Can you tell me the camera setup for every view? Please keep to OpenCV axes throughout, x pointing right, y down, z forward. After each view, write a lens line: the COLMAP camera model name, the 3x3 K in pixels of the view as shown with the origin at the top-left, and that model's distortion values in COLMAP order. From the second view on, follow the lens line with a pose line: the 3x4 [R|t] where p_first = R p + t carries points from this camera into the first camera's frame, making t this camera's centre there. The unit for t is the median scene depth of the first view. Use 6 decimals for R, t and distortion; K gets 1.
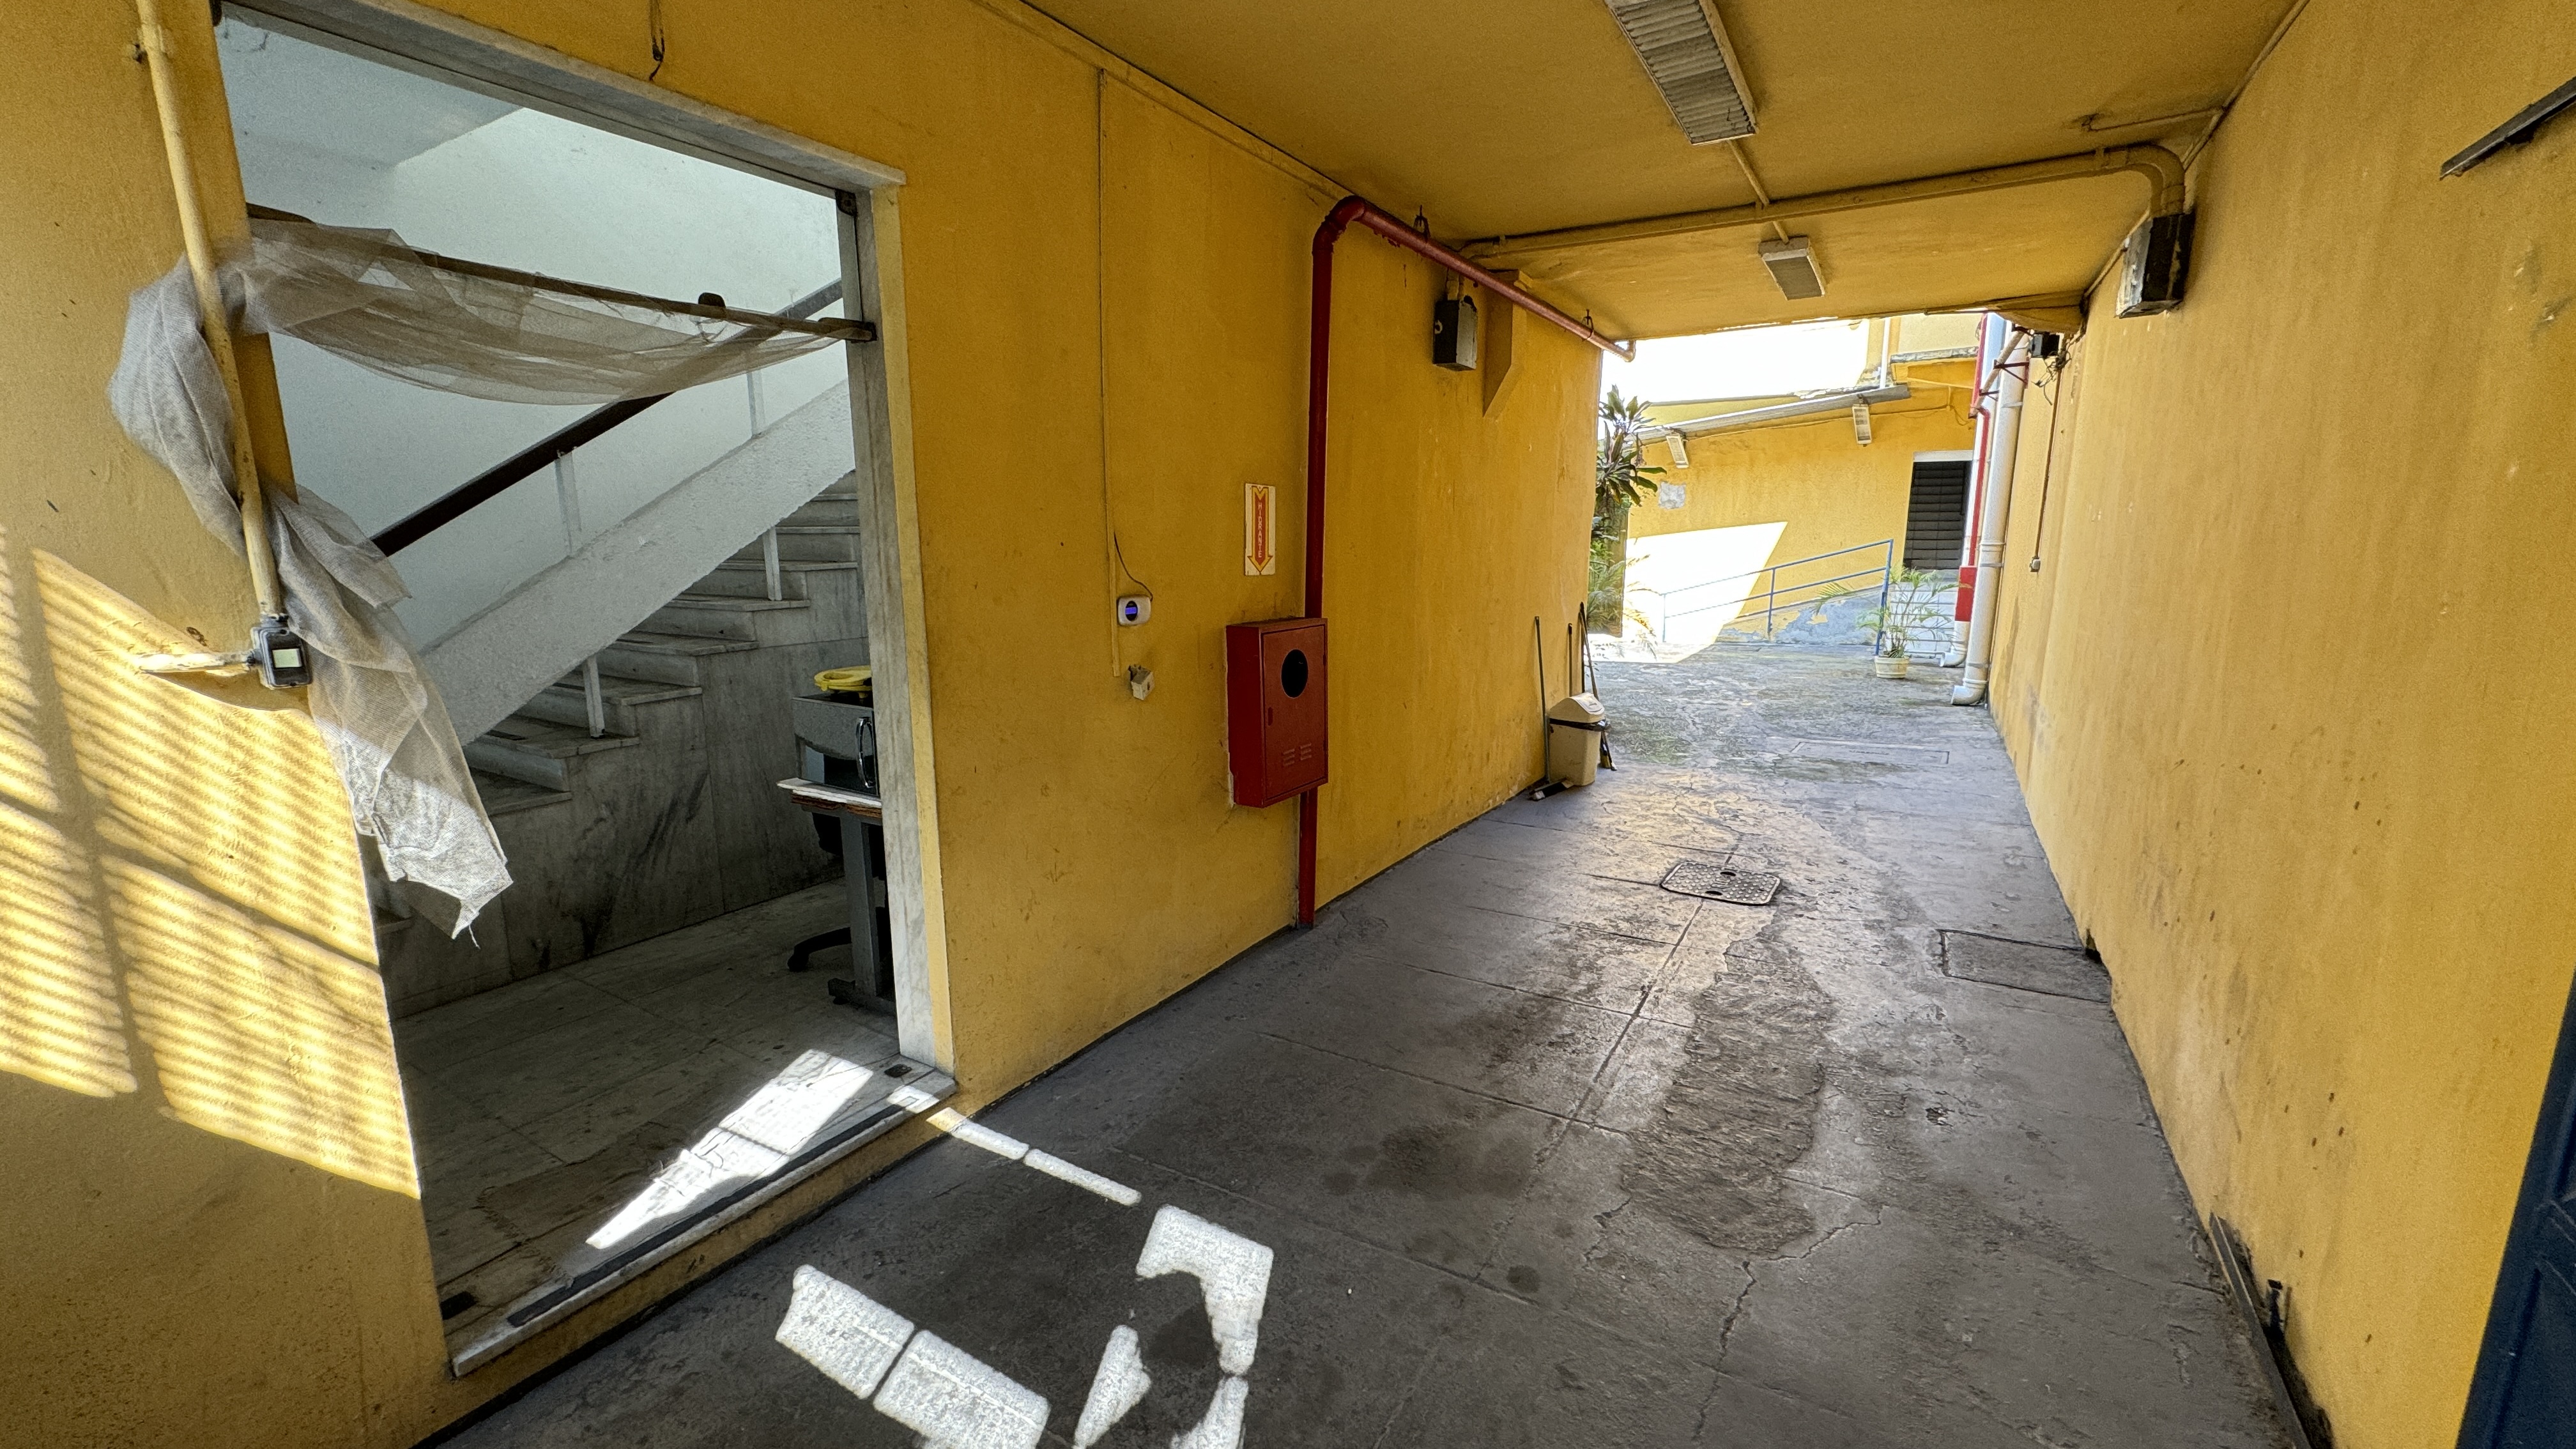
lens RADIAL K [[1027.1, 0, 1290.6], [0, 1027.1, 722.2], [0, 0, 1]] dist [-0.000140, 0.000019]
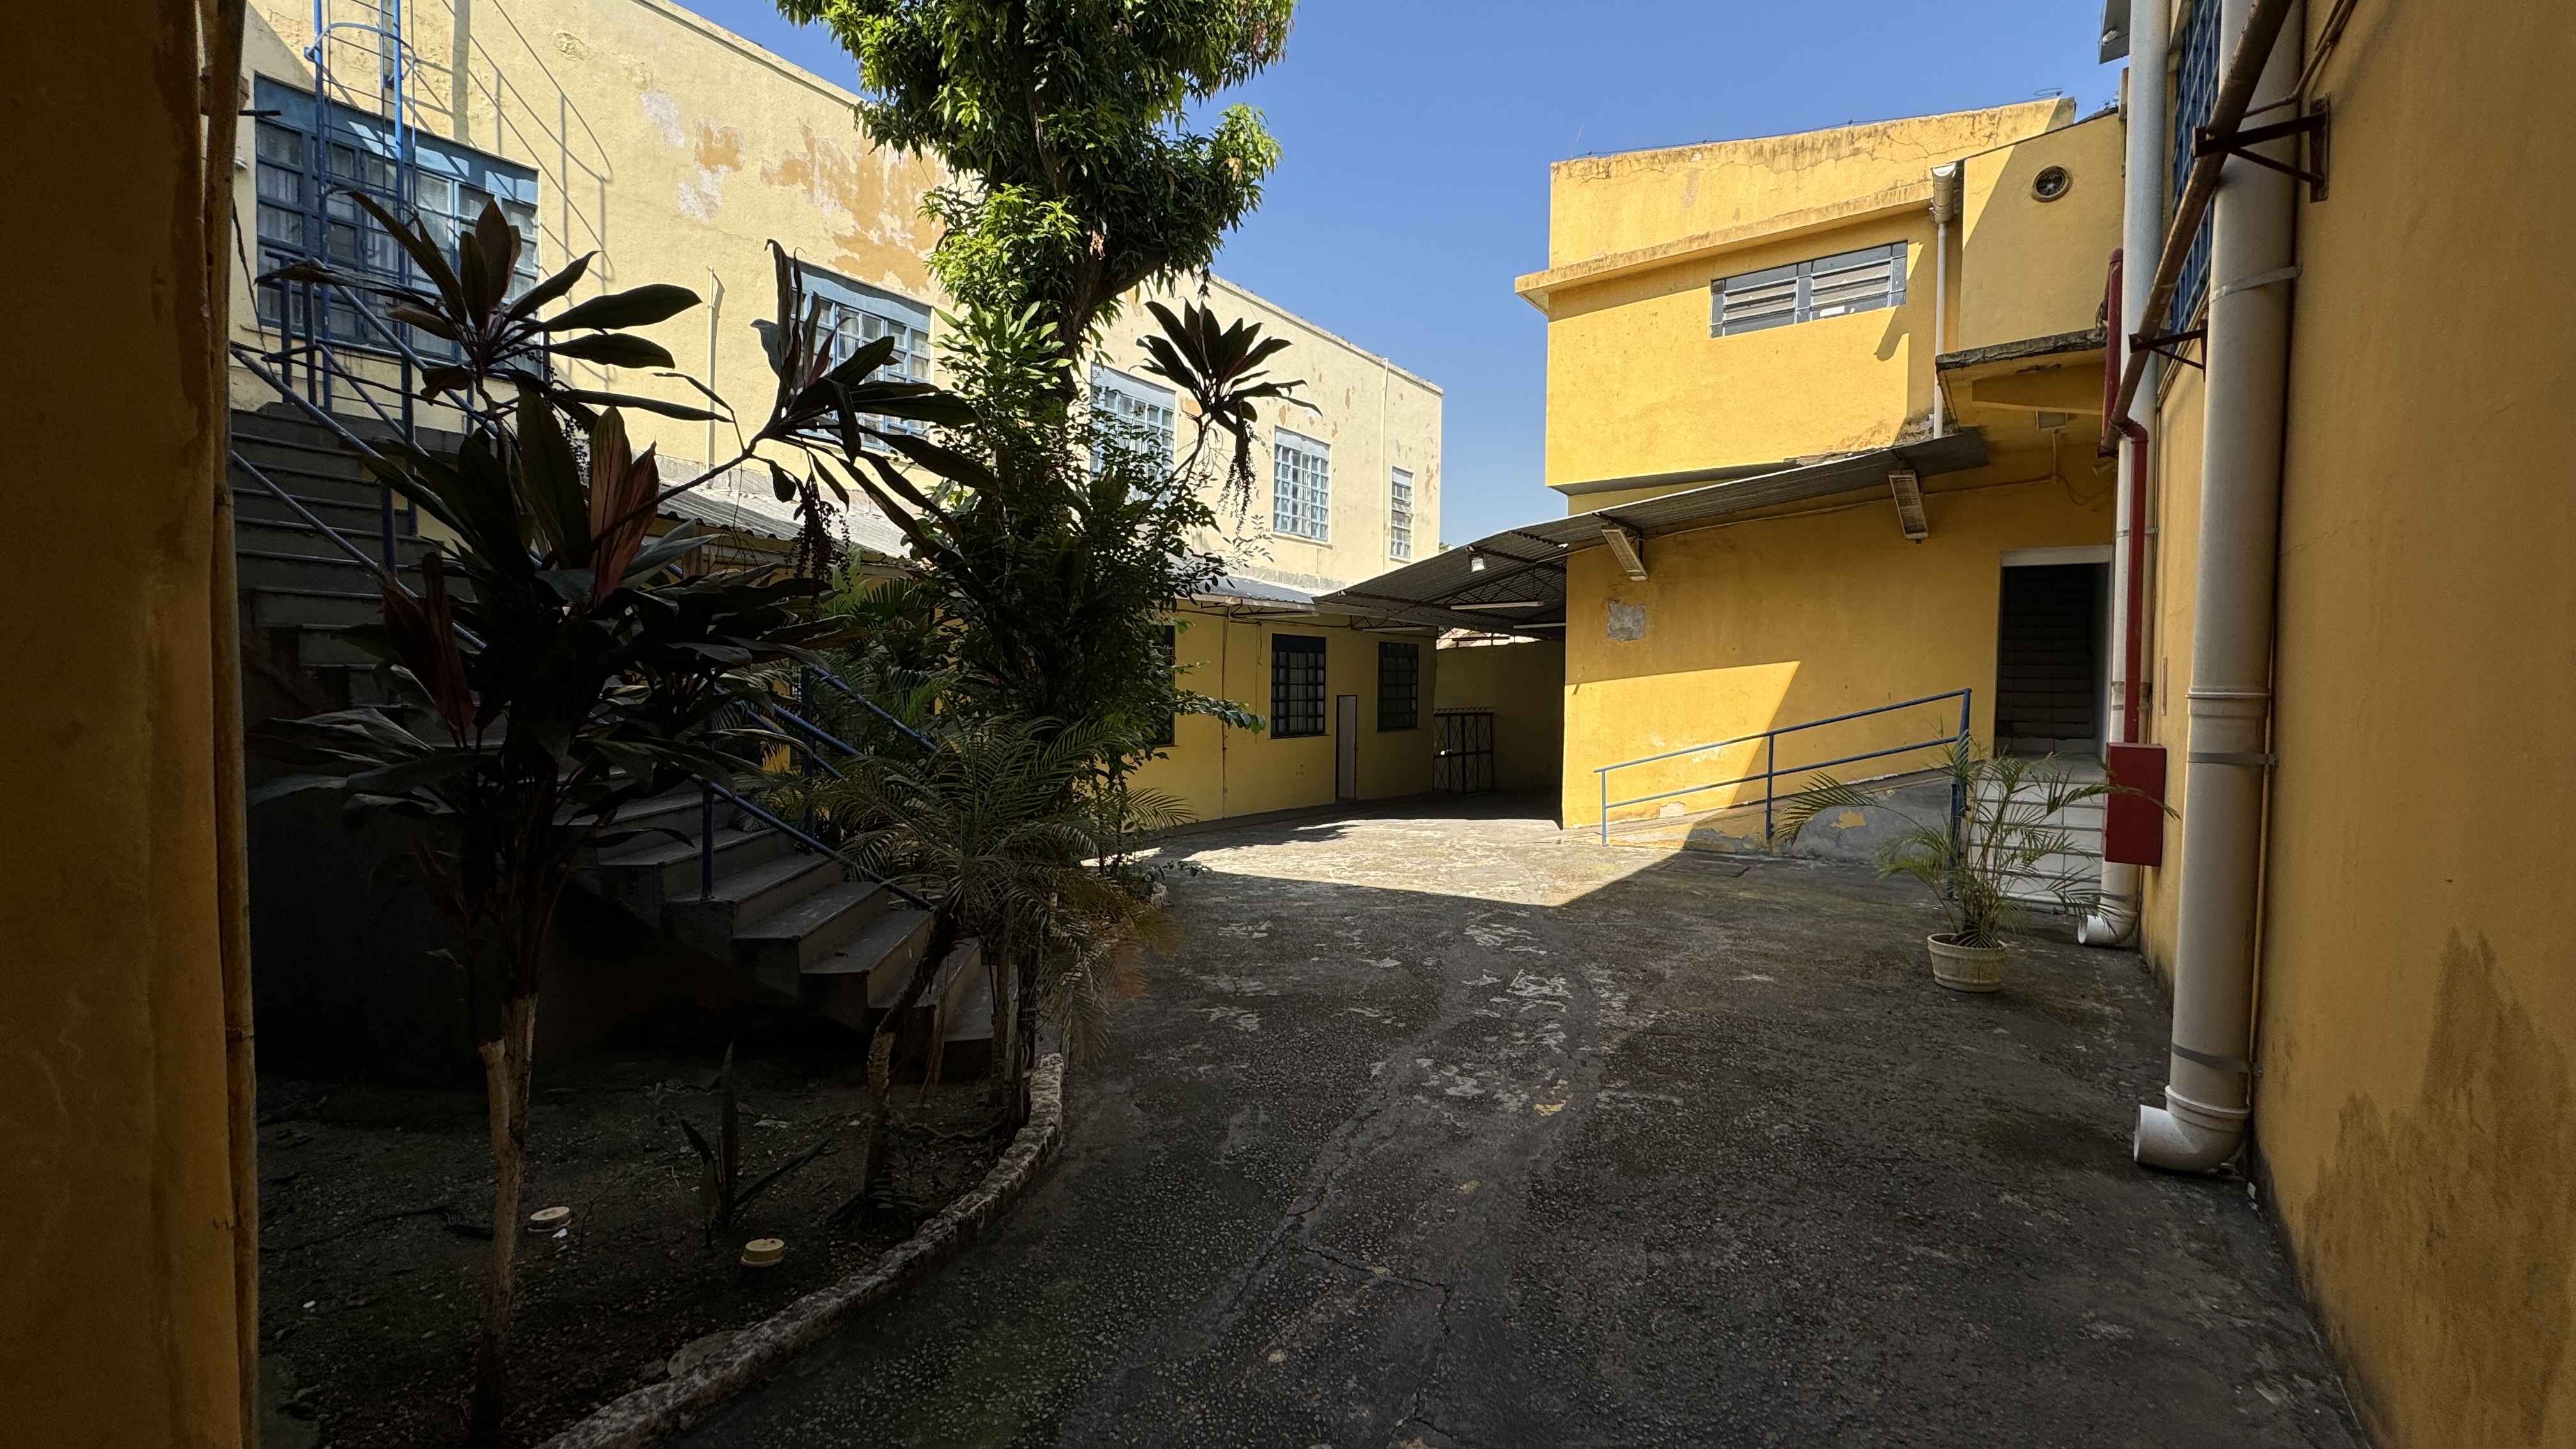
lens RADIAL K [[1027.1, 0, 1290.6], [0, 1027.1, 722.2], [0, 0, 1]] dist [-0.000140, 0.000019]
pose [[0.996581, 0.016796, -0.080897, 0.236259], [-0.028188, 0.989493, -0.141809, -0.062013], [0.077665, 0.143604, 0.986583, 0.377251]]
